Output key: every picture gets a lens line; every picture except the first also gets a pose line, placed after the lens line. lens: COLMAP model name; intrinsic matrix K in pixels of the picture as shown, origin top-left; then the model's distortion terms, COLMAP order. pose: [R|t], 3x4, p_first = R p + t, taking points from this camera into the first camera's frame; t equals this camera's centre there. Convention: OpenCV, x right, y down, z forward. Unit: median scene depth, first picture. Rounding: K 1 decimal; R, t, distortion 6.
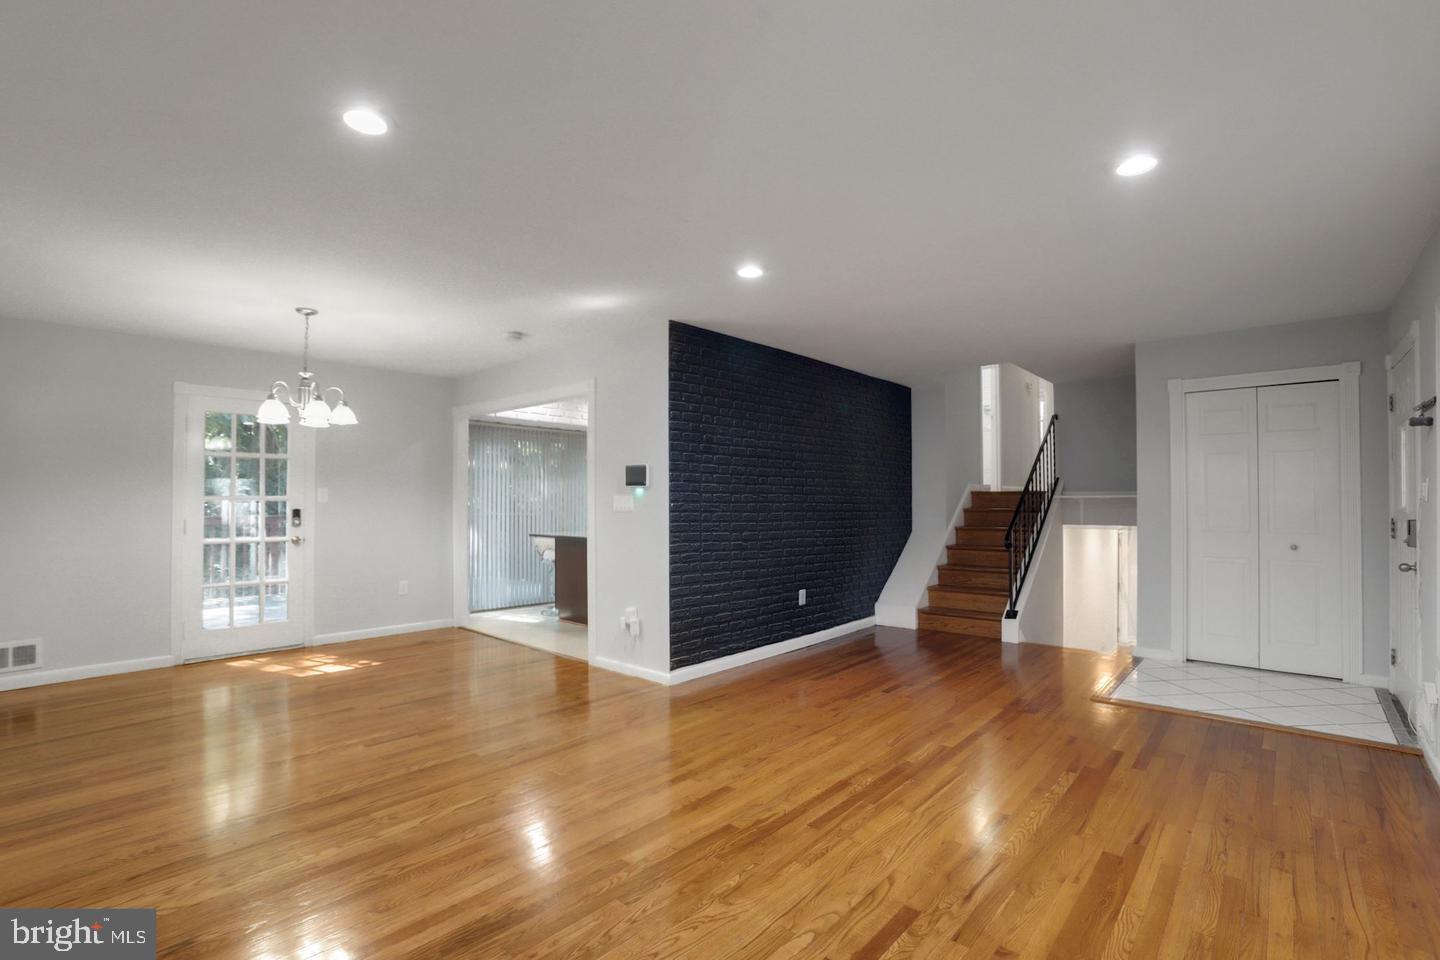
lens RADIAL K [[662.4, 0, 720.0], [0, 662.4, 480.0], [0, 0, 1]] dist [-0.054240, 0.019605]
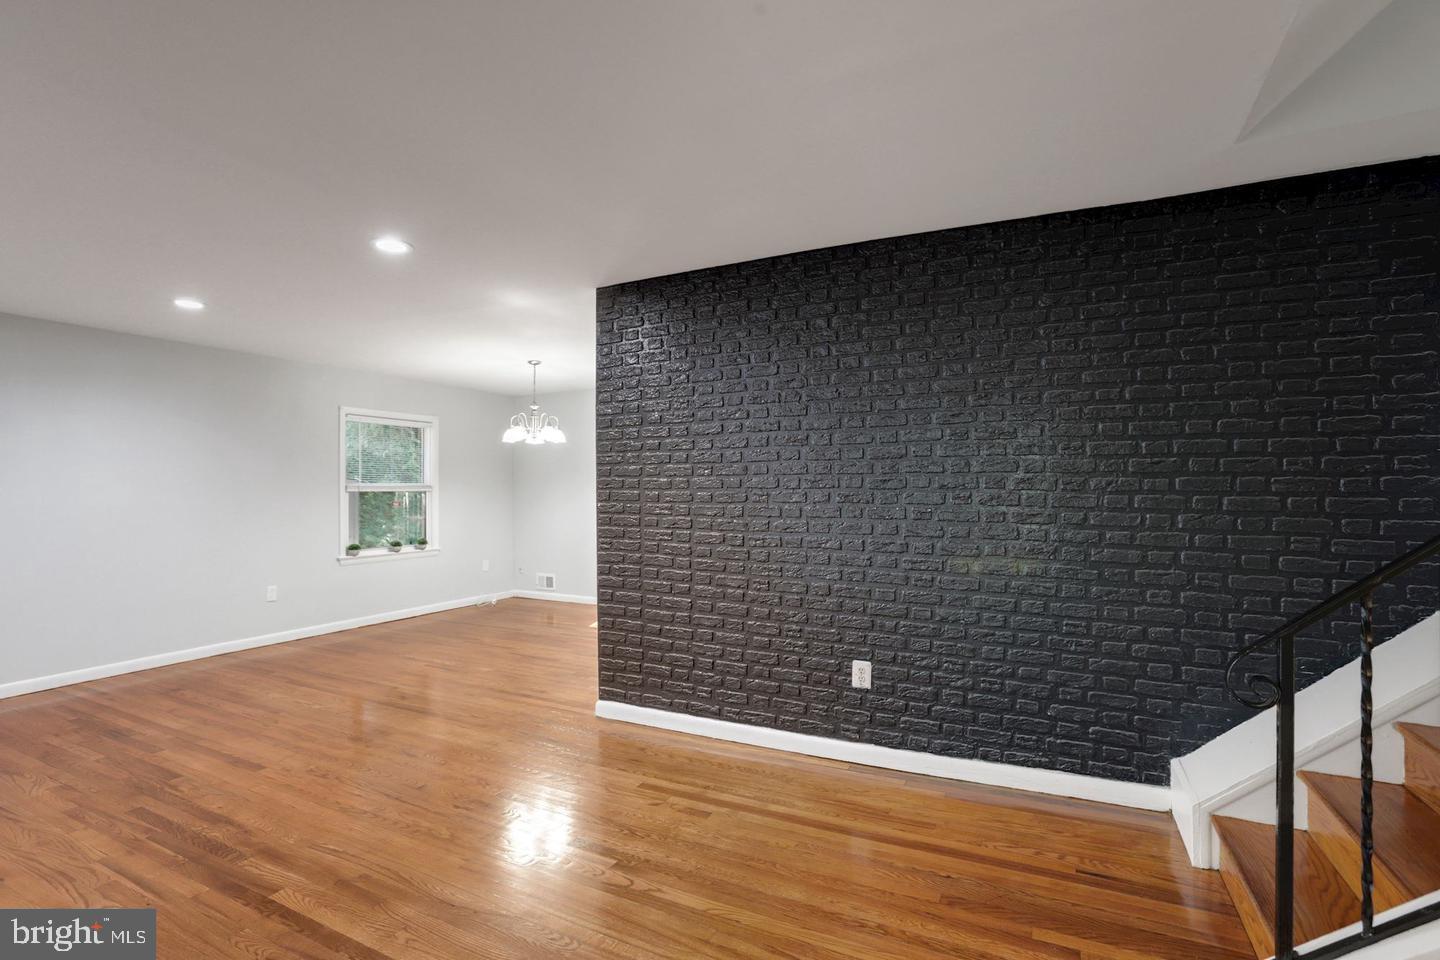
lens RADIAL K [[662.4, 0, 720.0], [0, 662.4, 480.0], [0, 0, 1]] dist [-0.054240, 0.019605]
pose [[0.266958, -0.016690, -0.963564, 0.790491], [0.030929, 0.999483, -0.008743, 0.017958], [0.963212, -0.027468, 0.267336, 0.928190]]
